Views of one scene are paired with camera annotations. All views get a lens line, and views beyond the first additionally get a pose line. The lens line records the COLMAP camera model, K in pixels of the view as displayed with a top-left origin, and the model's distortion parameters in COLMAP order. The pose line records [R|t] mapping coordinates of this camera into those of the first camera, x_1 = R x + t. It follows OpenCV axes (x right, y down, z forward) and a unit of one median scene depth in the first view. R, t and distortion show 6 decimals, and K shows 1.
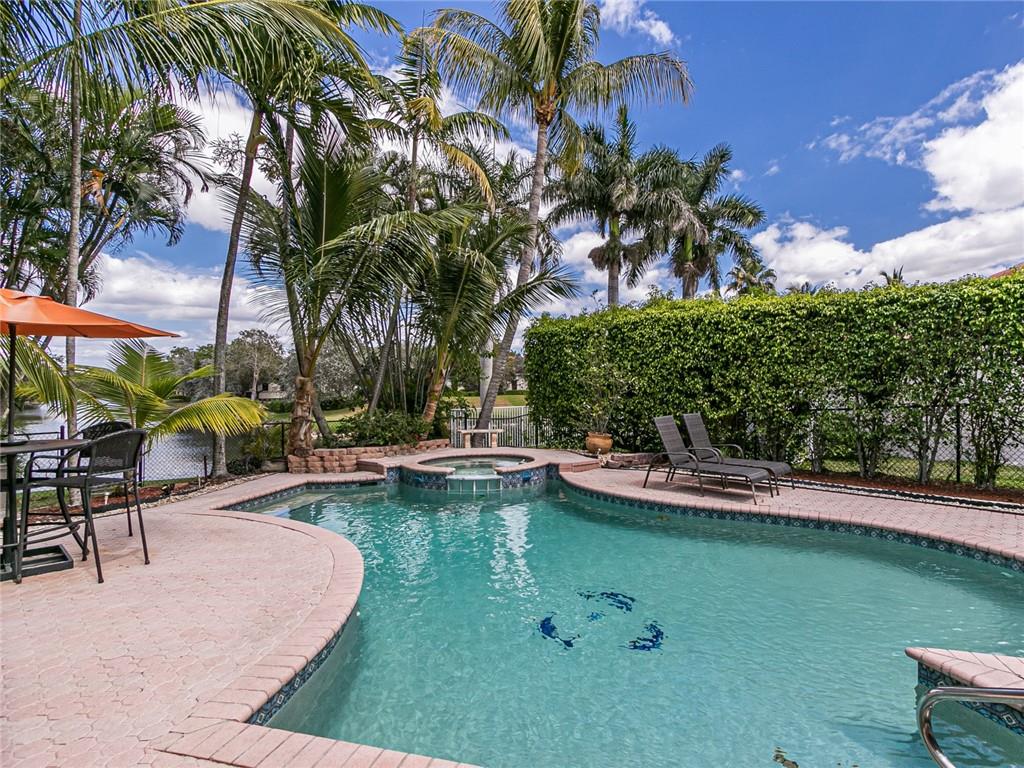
lens RADIAL K [[512.5, 0, 515.7], [0, 512.5, 384.6], [0, 0, 1]] dist [0.005073, -0.000112]
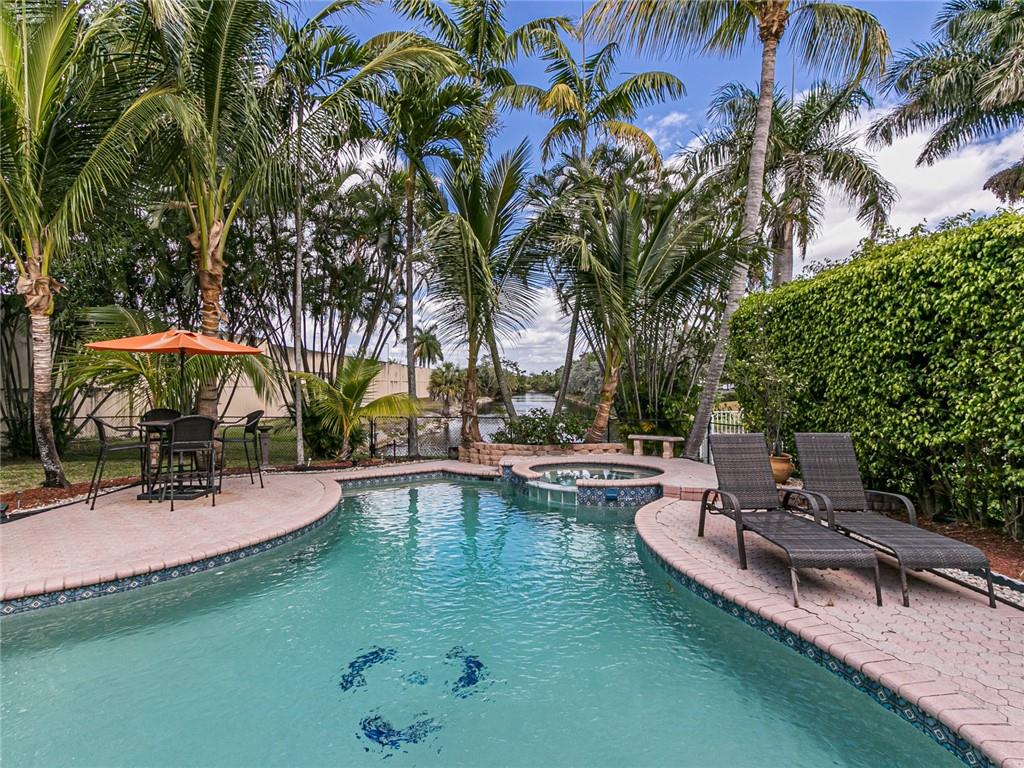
lens RADIAL K [[512.5, 0, 515.7], [0, 512.5, 384.6], [0, 0, 1]] dist [0.005073, -0.000112]
pose [[0.704767, 0.001449, -0.709437, 0.482301], [0.000715, 0.999996, 0.002753, -0.001229], [0.709438, -0.002447, 0.704763, 0.297230]]
